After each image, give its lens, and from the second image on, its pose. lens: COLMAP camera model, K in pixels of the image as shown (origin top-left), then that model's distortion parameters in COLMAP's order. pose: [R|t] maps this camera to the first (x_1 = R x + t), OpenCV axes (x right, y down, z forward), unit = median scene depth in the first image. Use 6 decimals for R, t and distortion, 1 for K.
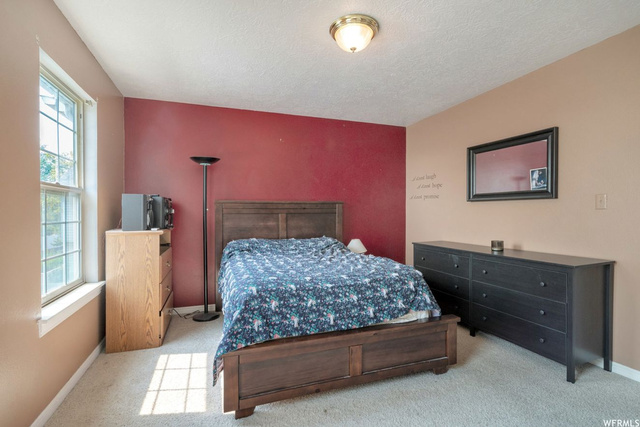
lens RADIAL K [[303.5, 0, 320.1], [0, 303.5, 218.5], [0, 0, 1]] dist [-0.003822, -0.000134]
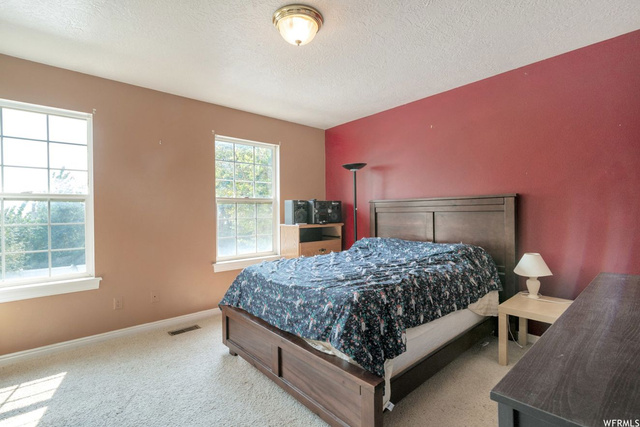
lens RADIAL K [[303.5, 0, 320.1], [0, 303.5, 218.5], [0, 0, 1]] dist [-0.003822, -0.000134]
pose [[0.363401, 0.018624, -0.931447, 0.855877], [-0.008807, 0.999824, 0.016555, -0.015774], [0.931591, 0.002187, 0.363501, 0.593089]]
